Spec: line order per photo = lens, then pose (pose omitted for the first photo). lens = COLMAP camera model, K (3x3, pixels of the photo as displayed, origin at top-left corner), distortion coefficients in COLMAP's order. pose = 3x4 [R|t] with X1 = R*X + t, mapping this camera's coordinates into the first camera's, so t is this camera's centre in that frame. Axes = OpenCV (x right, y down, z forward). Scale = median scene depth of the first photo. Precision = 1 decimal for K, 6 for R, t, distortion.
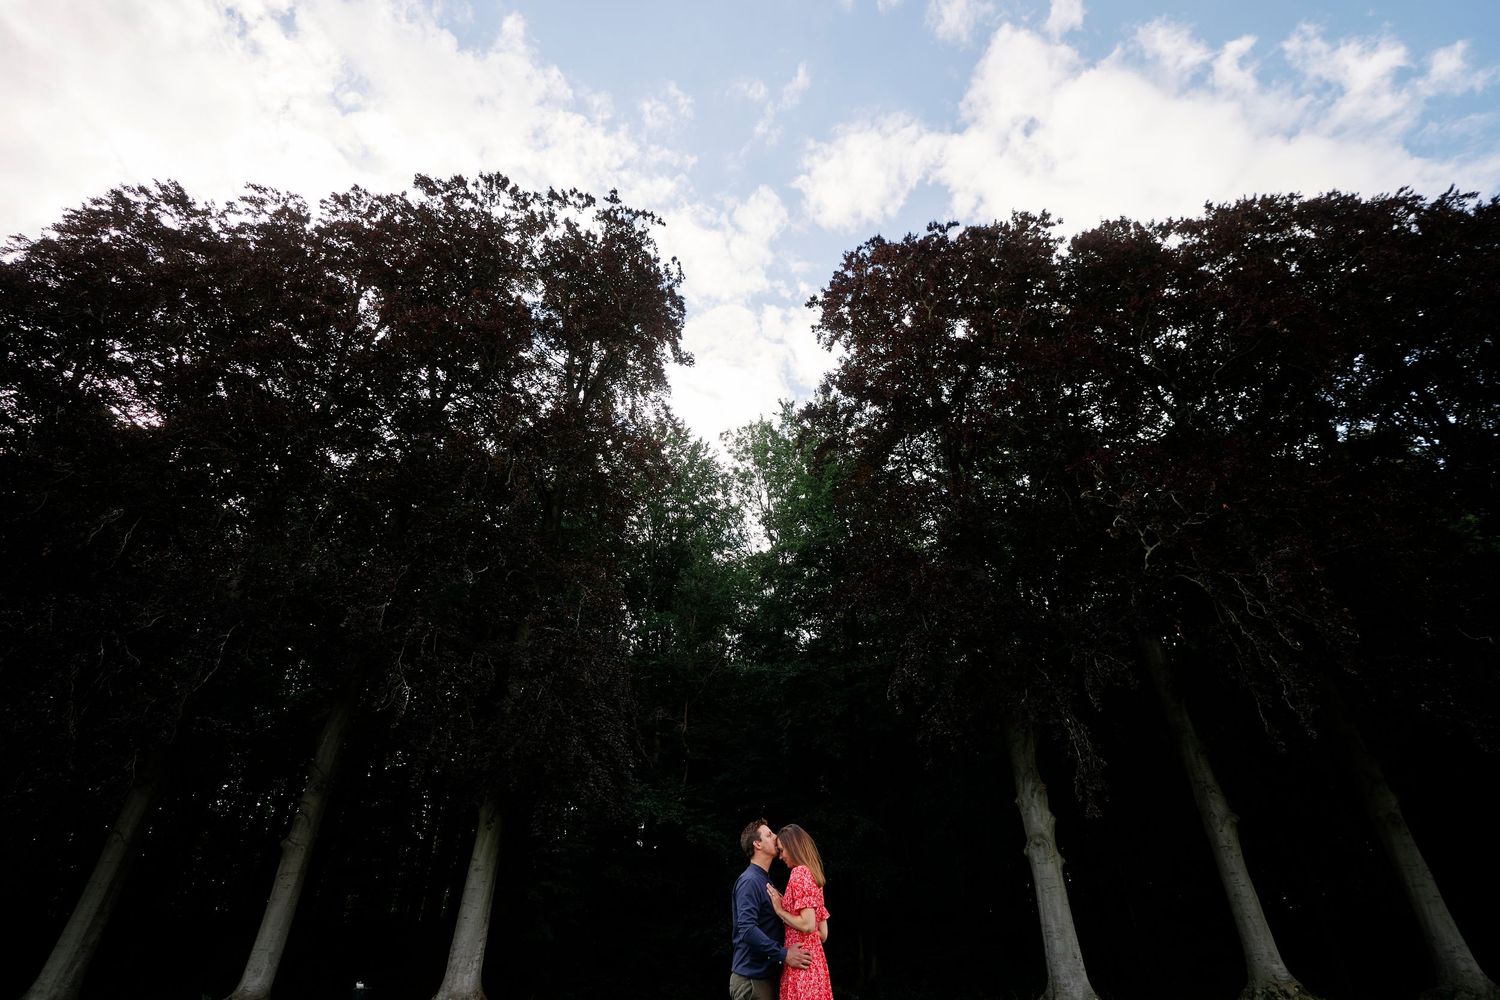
lens RADIAL K [[690.3, 0, 751.5], [0, 690.3, 499.9], [0, 0, 1]] dist [-0.000976, -0.000375]
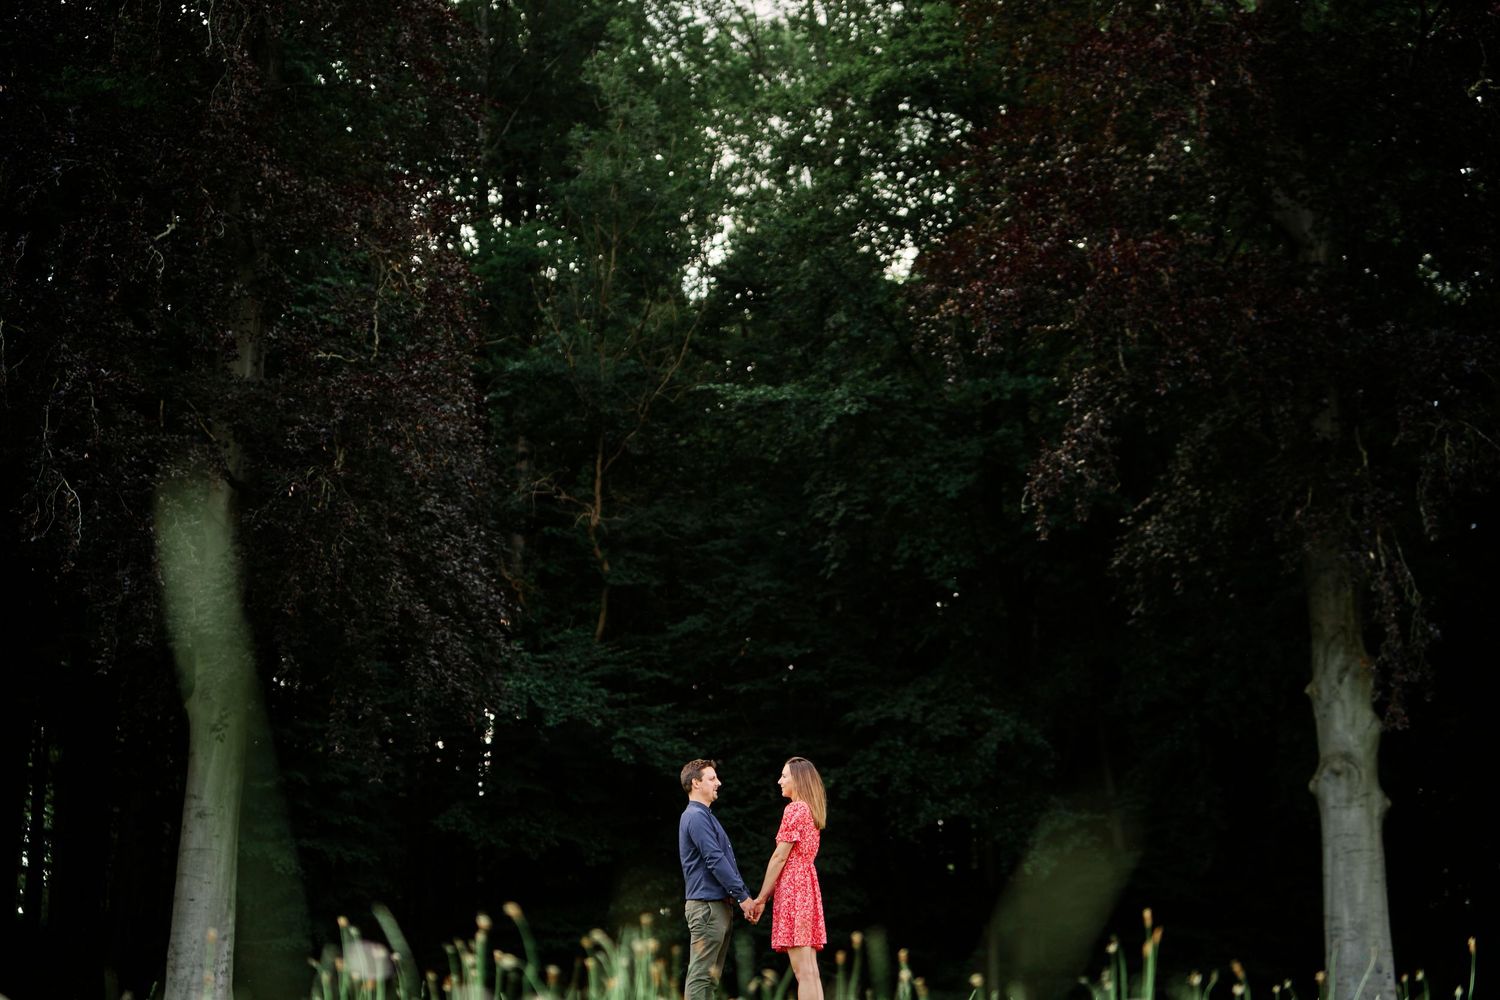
lens RADIAL K [[2159.5, 0, 749.2], [0, 2159.5, 500.0], [0, 0, 1]] dist [0.121296, 0.000000]
pose [[0.999985, 0.002223, -0.005090, 0.005547], [-0.000375, 0.941354, 0.337421, -0.207507], [0.005542, -0.337414, 0.941340, -0.399453]]
